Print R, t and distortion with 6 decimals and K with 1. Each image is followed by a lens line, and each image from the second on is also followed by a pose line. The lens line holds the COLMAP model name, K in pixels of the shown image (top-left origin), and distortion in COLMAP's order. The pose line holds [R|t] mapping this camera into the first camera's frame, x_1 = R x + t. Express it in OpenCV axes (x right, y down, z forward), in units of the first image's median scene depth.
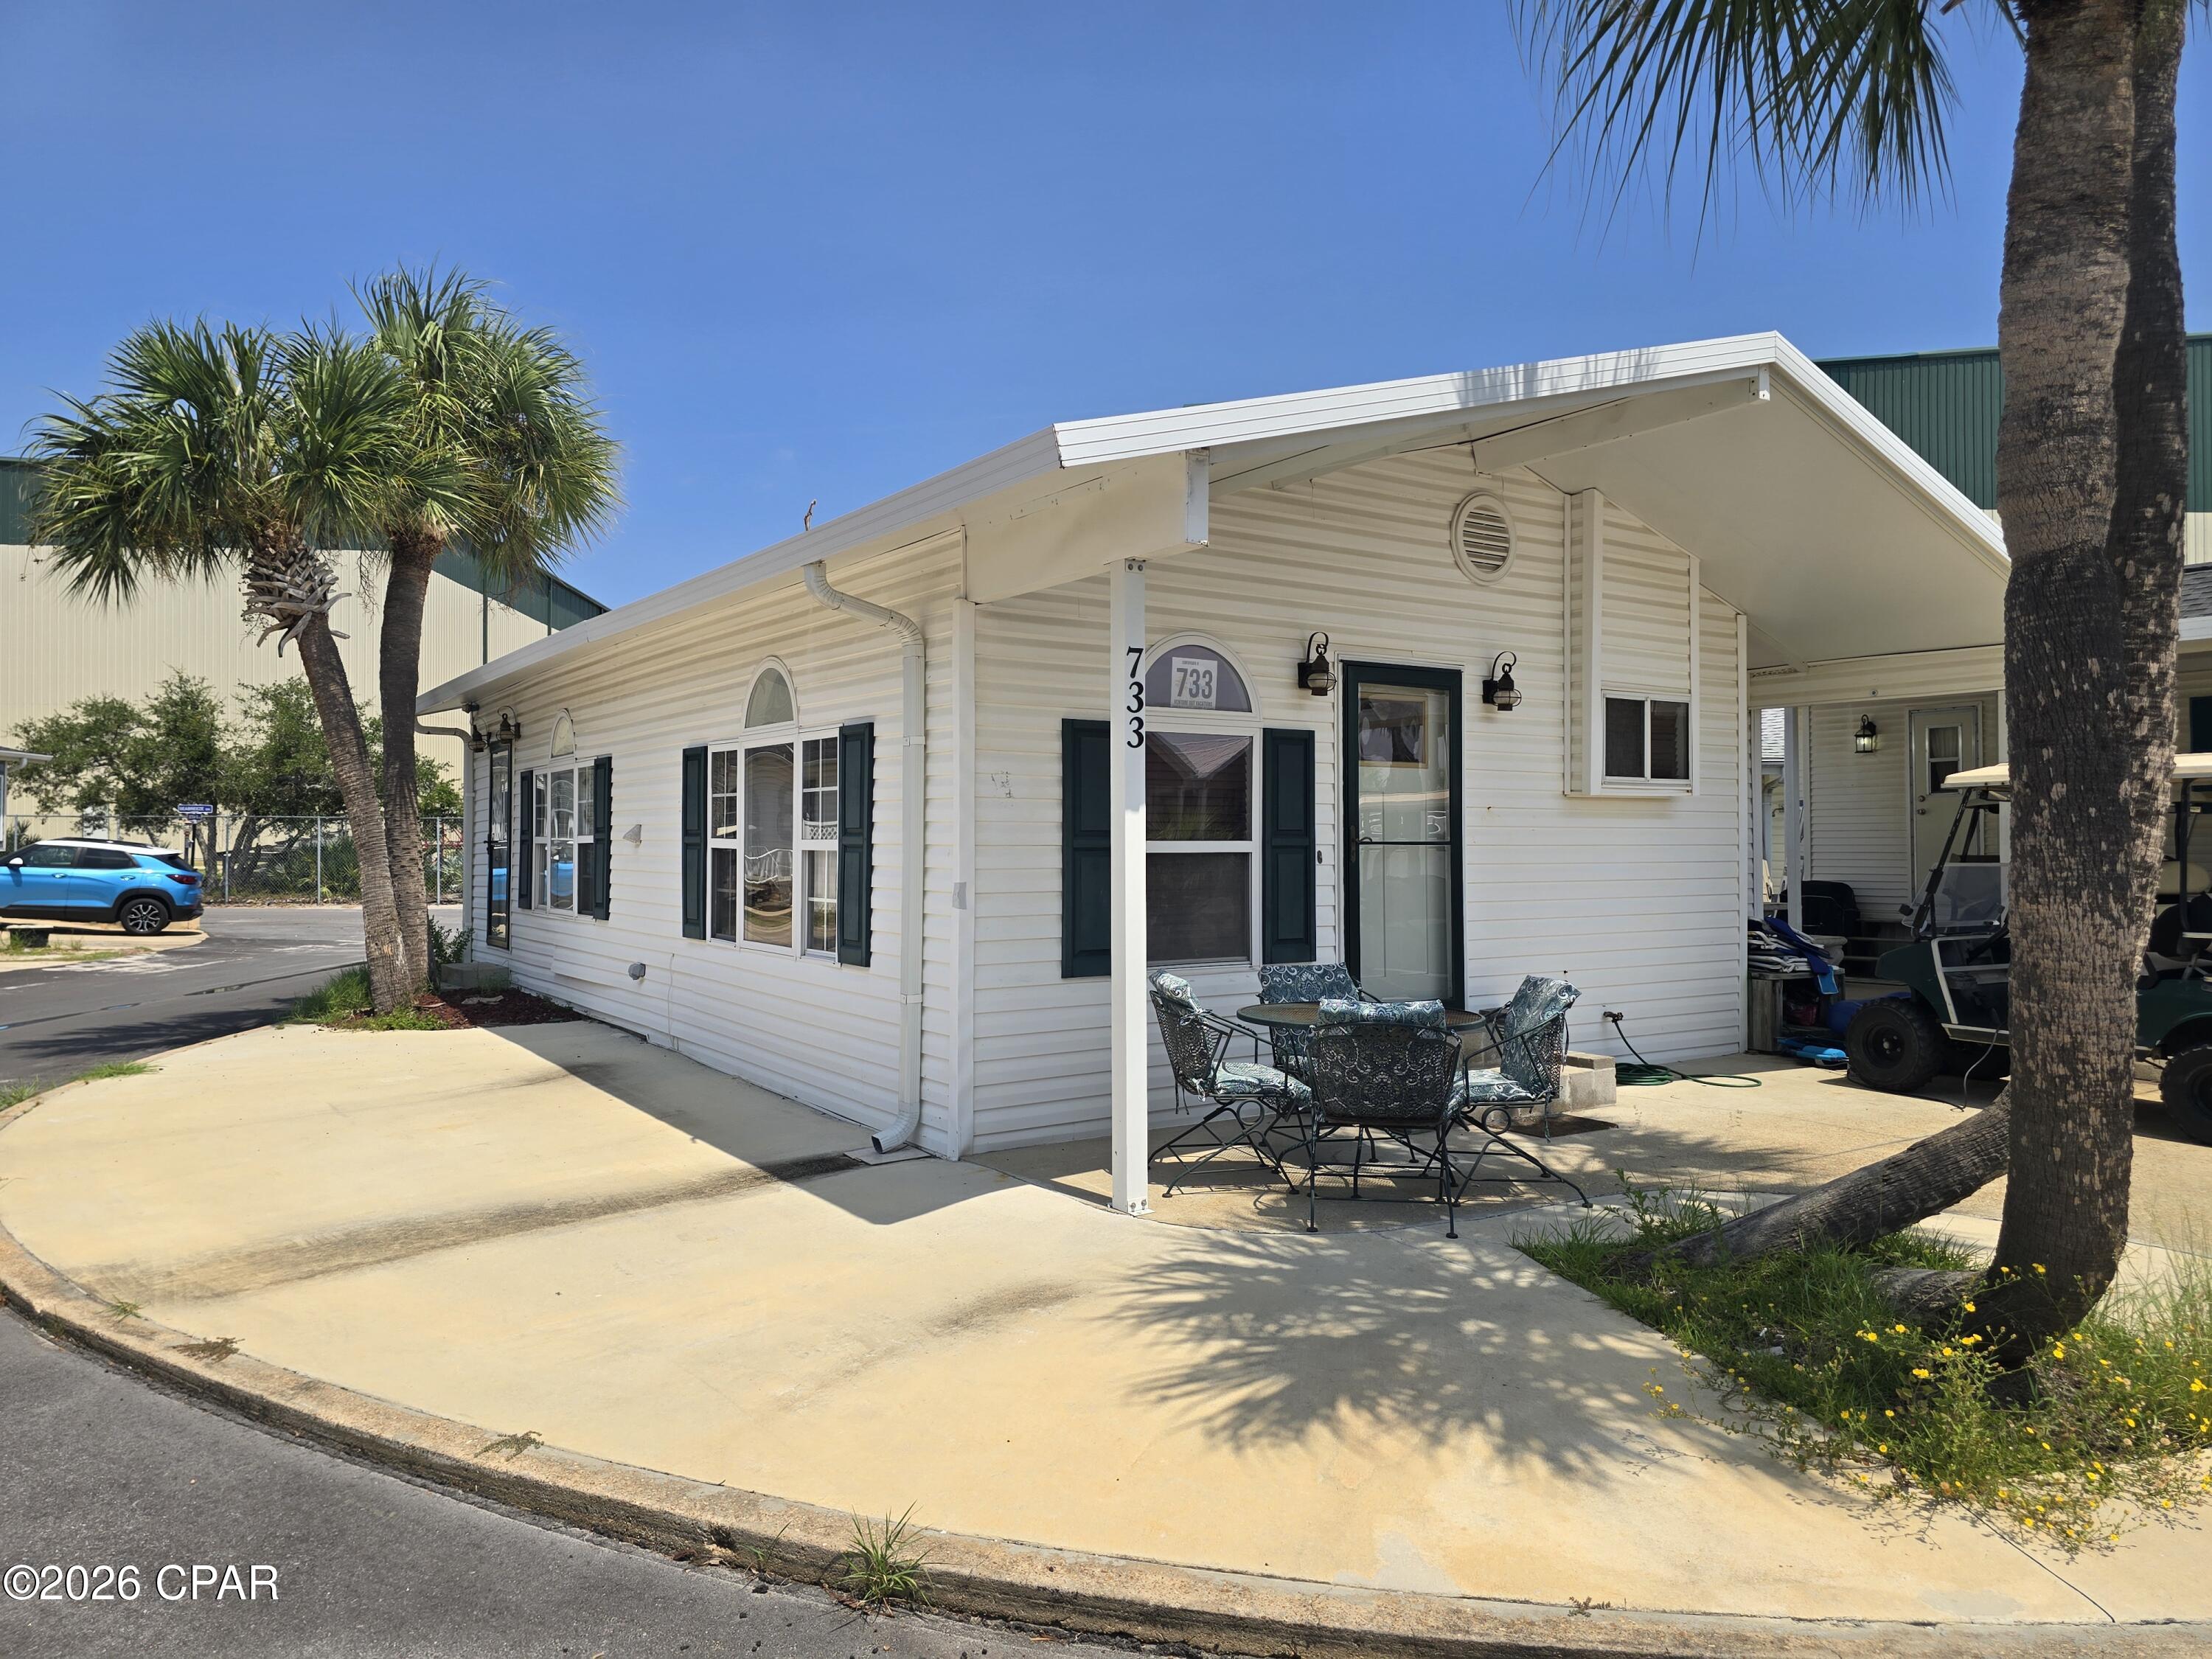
lens RADIAL K [[1480.0, 0, 1115.0], [0, 1480.0, 823.0], [0, 0, 1]] dist [0.070173, -0.063716]
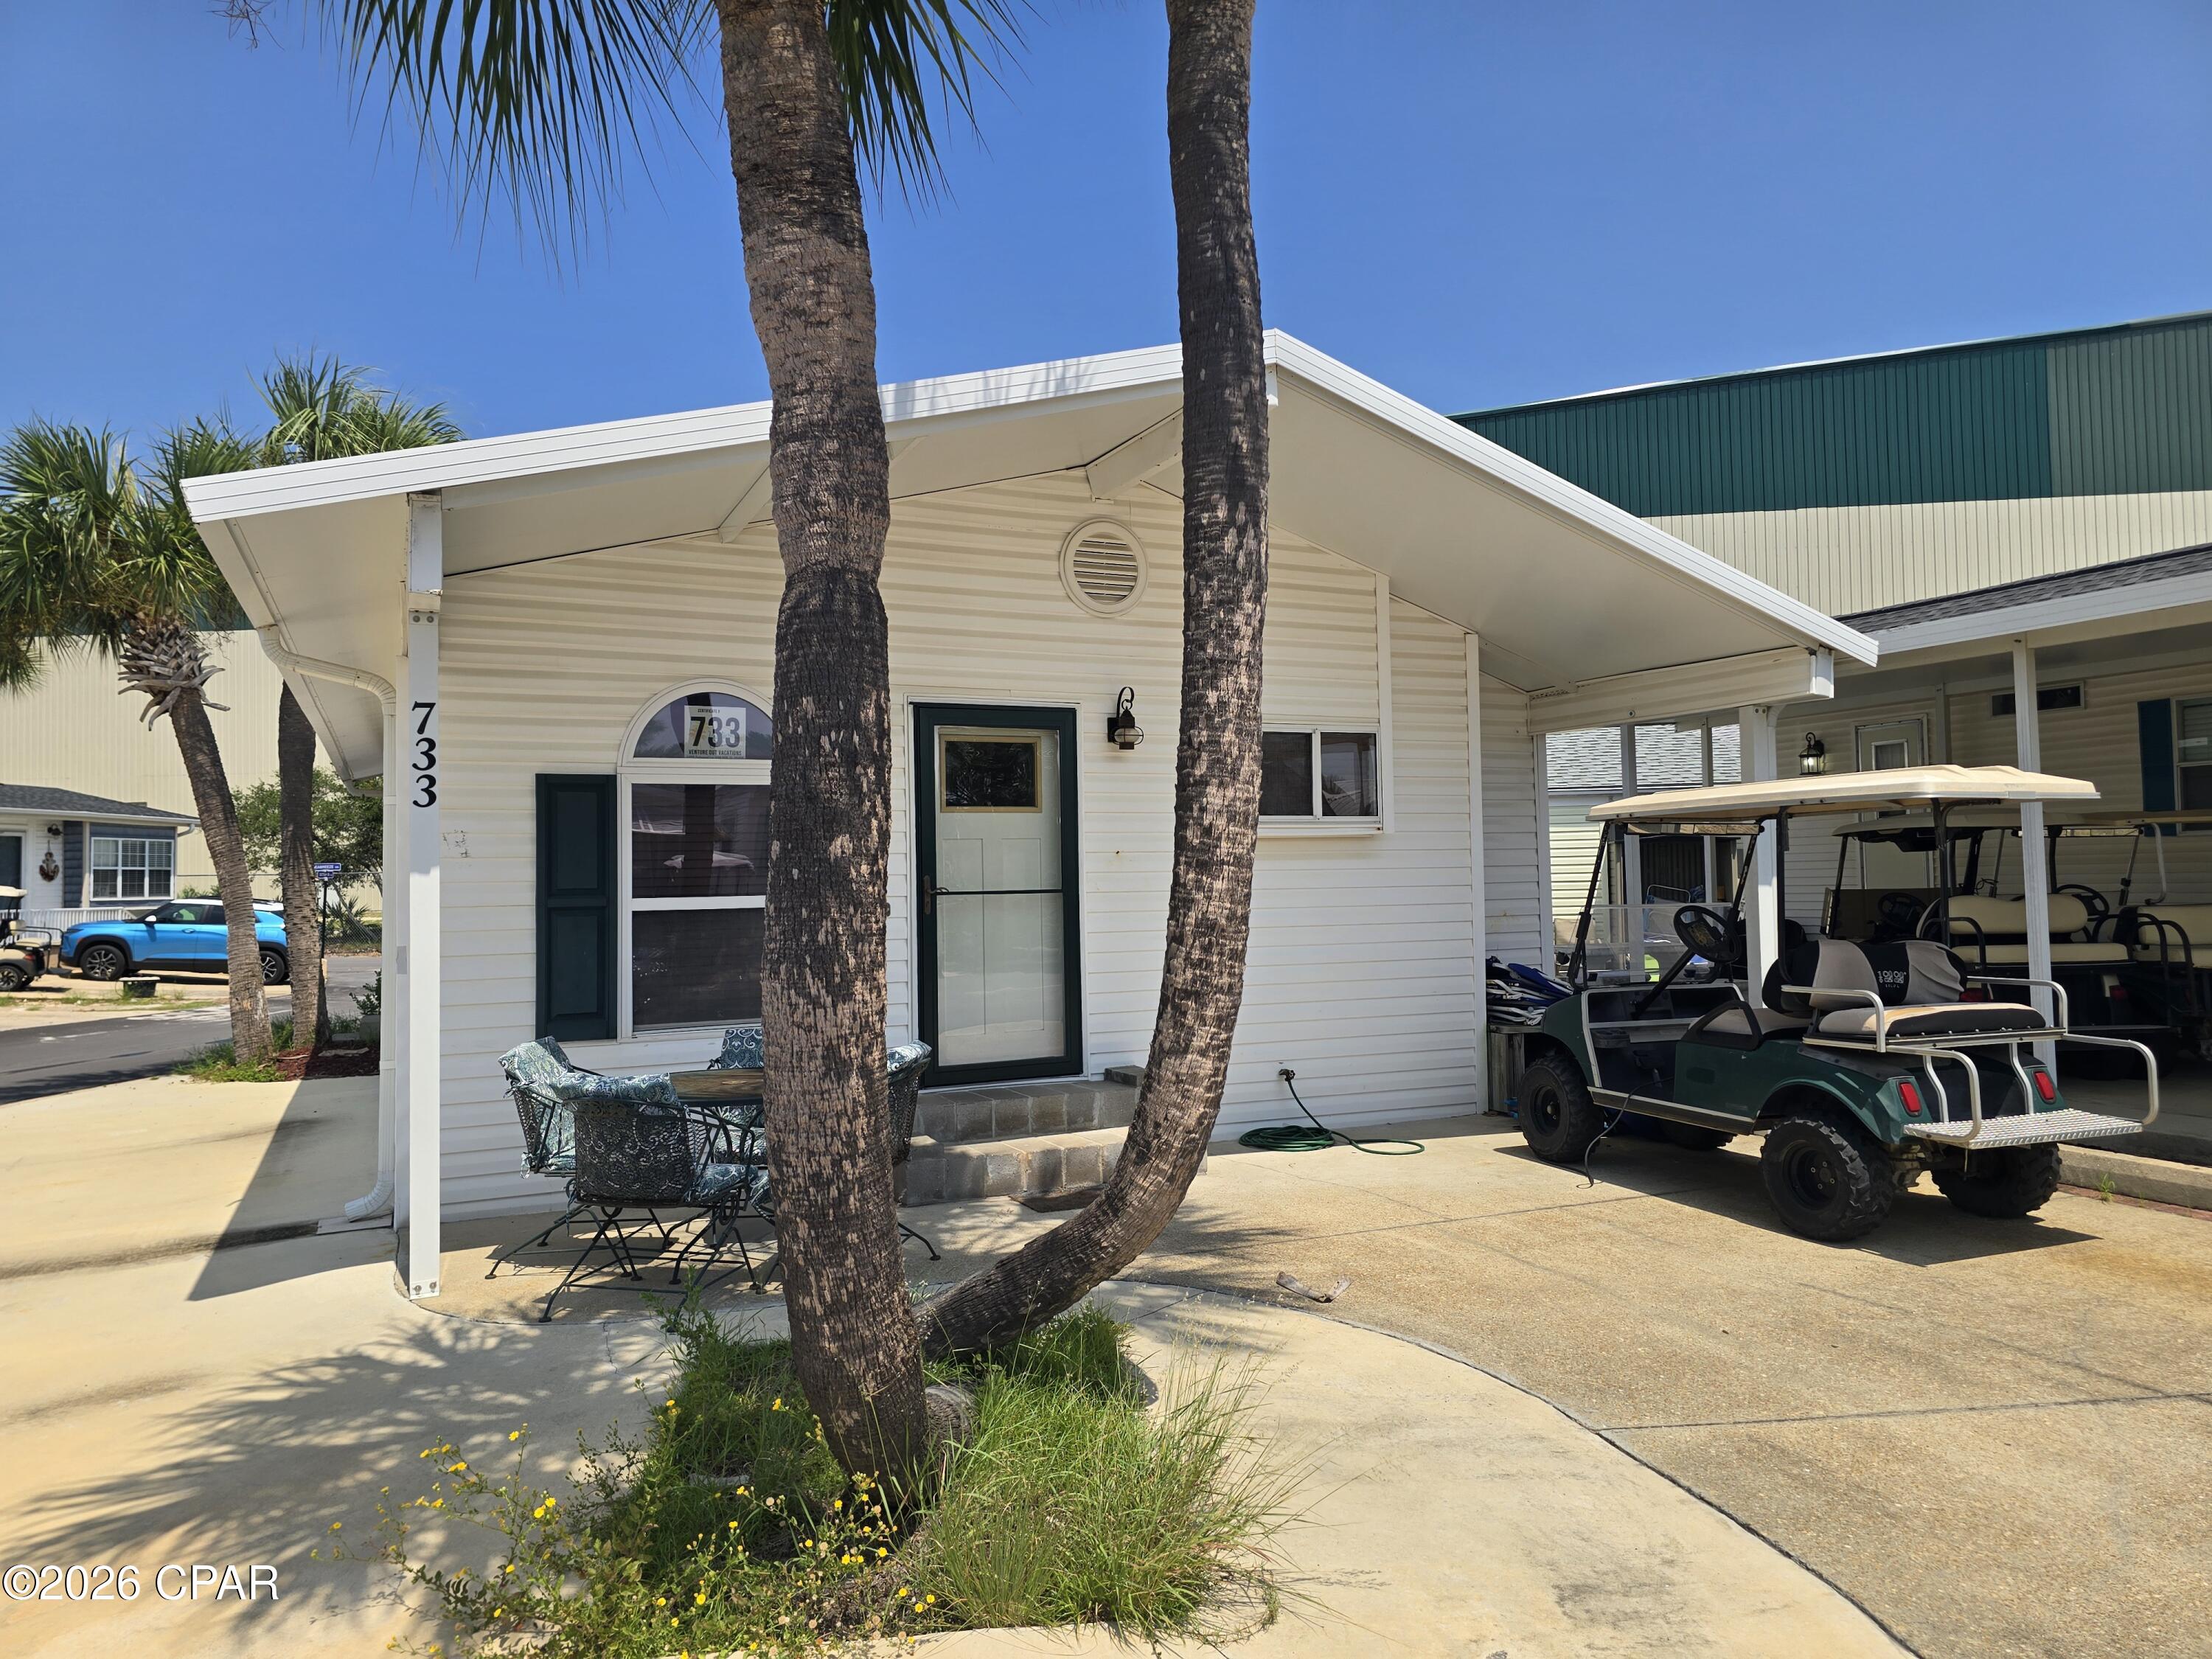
lens RADIAL K [[1480.0, 0, 1106.9], [0, 1480.0, 833.1], [0, 0, 1]] dist [0.070173, -0.063716]
pose [[0.986426, -0.022372, -0.162673, 0.457286], [0.019412, 0.999616, -0.019762, -0.004901], [0.163053, 0.016336, 0.986482, 0.088183]]
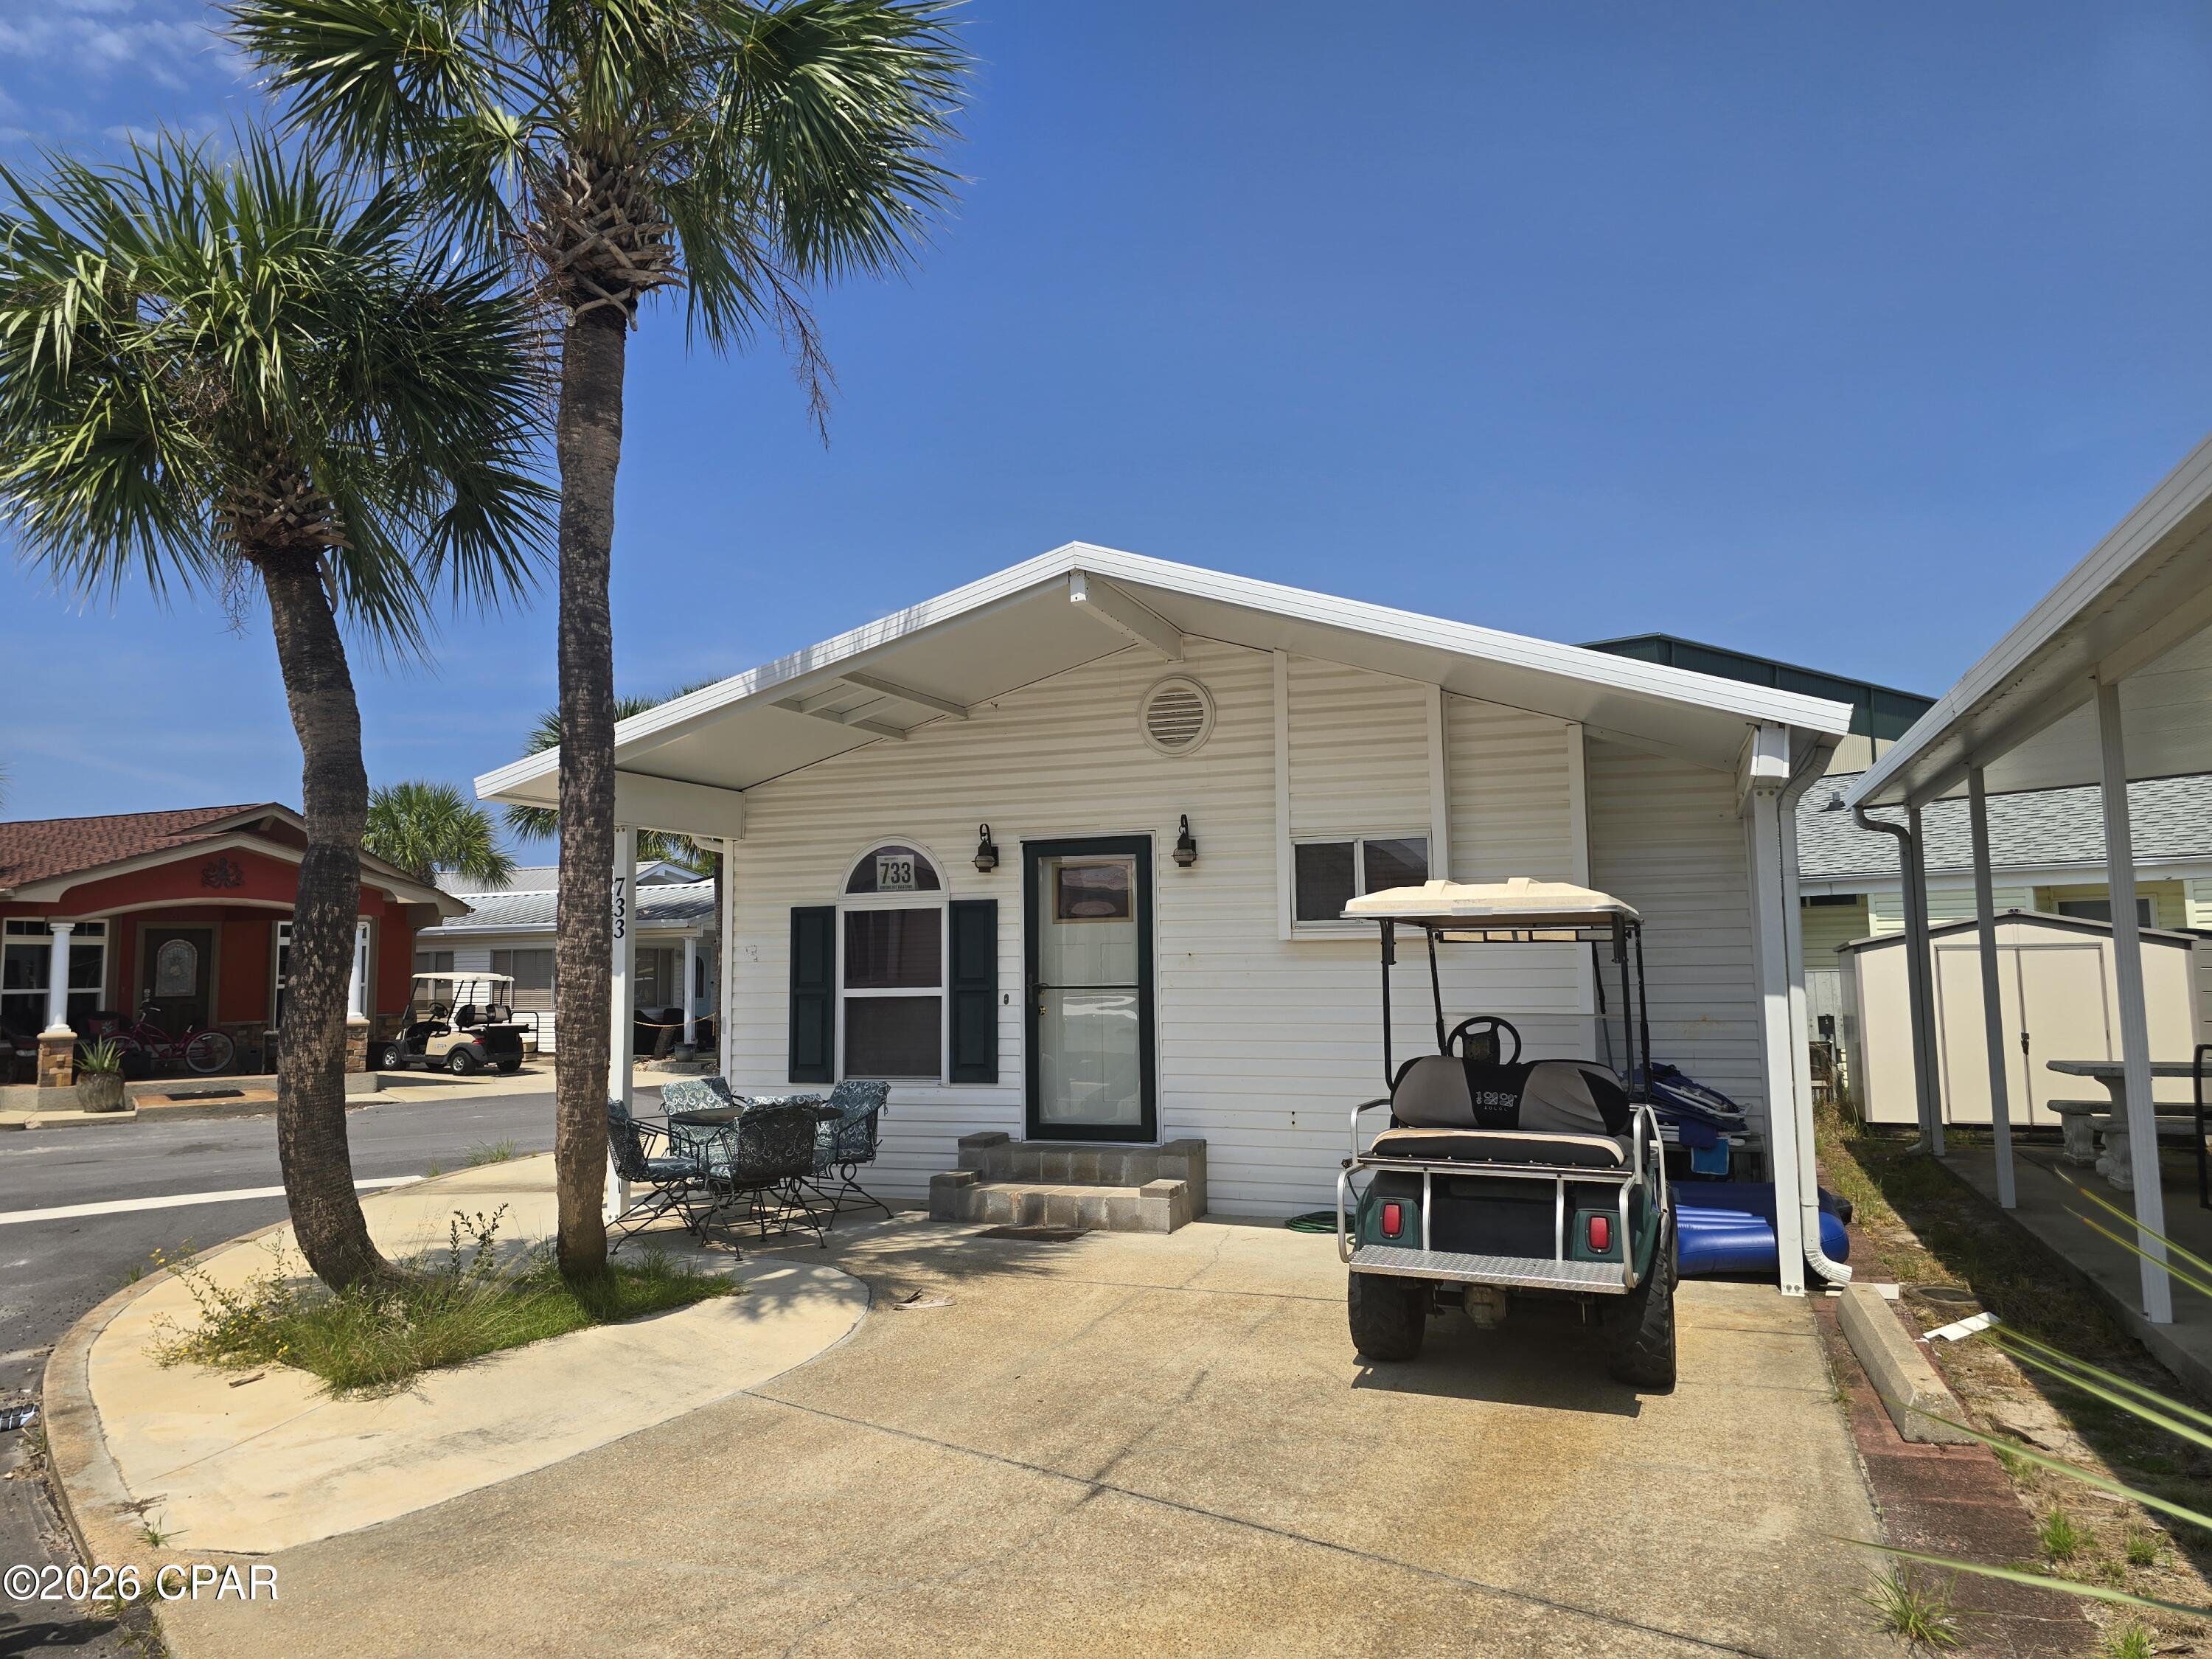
lens RADIAL K [[1480.0, 0, 1100.3], [0, 1480.0, 831.7], [0, 0, 1]] dist [0.070173, -0.063716]
pose [[0.575646, -0.081631, -0.813614, 1.285666], [0.022782, 0.996219, -0.083833, -0.012629], [0.817381, 0.029722, 0.575330, 0.357197]]
